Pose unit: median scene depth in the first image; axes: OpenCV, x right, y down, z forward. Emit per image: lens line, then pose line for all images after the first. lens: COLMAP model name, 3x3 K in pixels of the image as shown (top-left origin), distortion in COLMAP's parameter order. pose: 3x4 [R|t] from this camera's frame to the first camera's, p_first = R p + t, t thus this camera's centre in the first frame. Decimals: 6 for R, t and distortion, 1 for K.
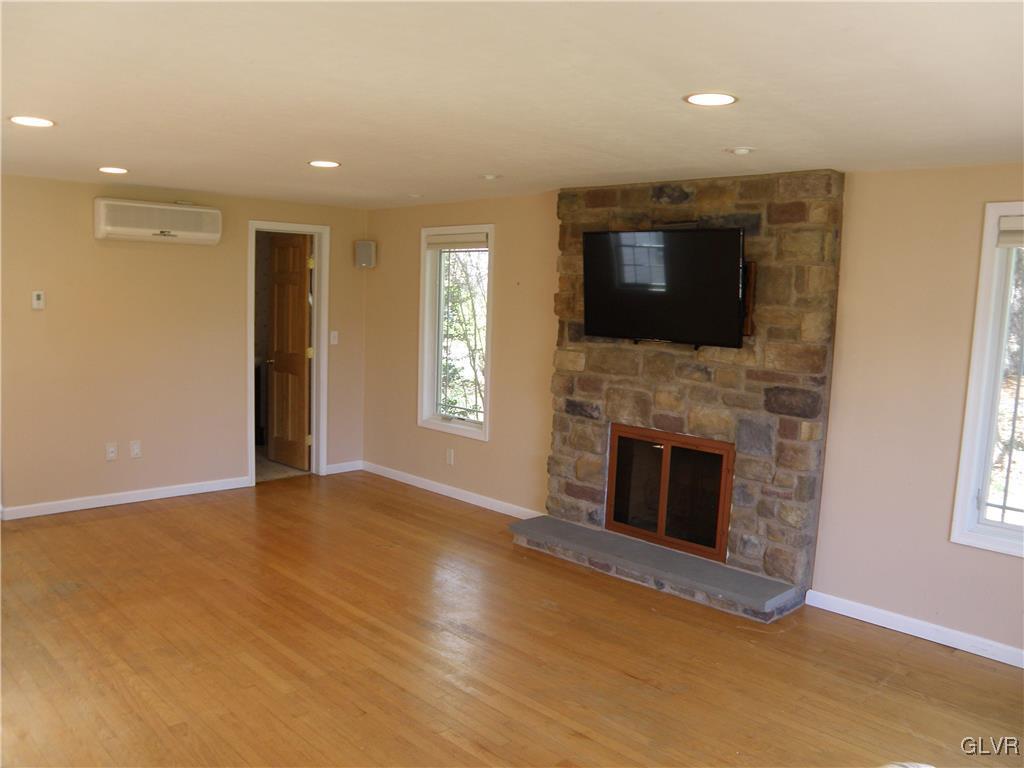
lens RADIAL K [[814.0, 0, 501.5], [0, 814.0, 396.7], [0, 0, 1]] dist [-0.152096, 0.122377]
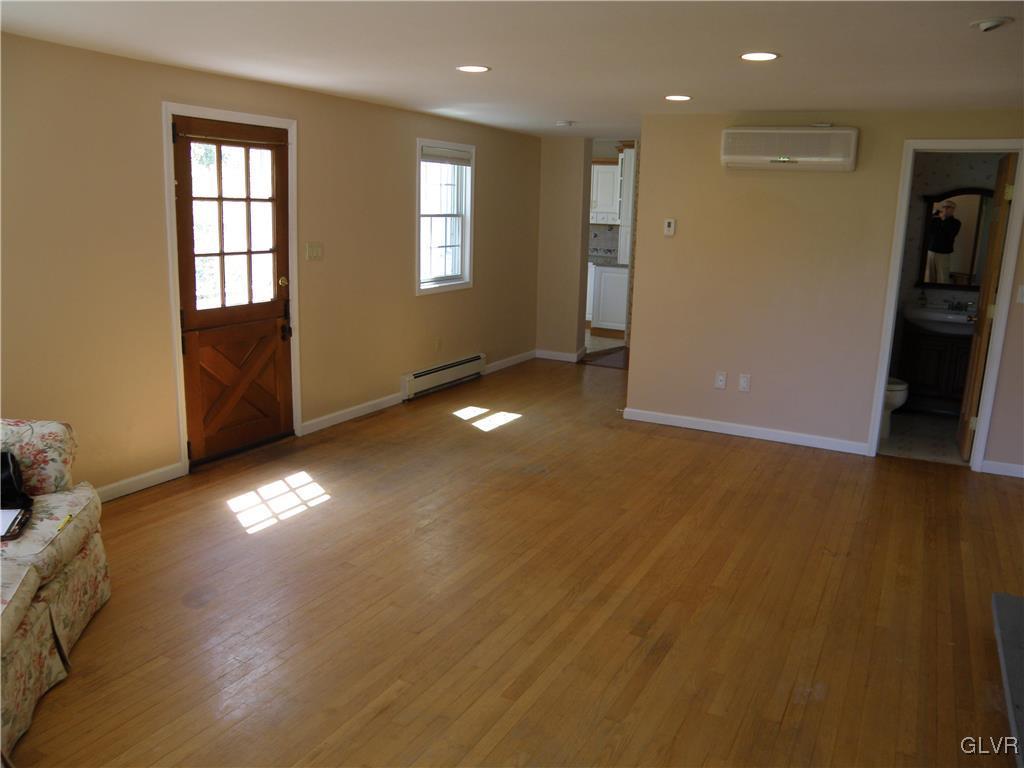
lens RADIAL K [[814.0, 0, 501.5], [0, 814.0, 396.7], [0, 0, 1]] dist [-0.152096, 0.122377]
pose [[0.320547, 0.188369, -0.928314, 0.424277], [-0.137822, 0.978873, 0.151038, -0.030328], [0.937152, 0.079528, 0.339736, 0.431014]]
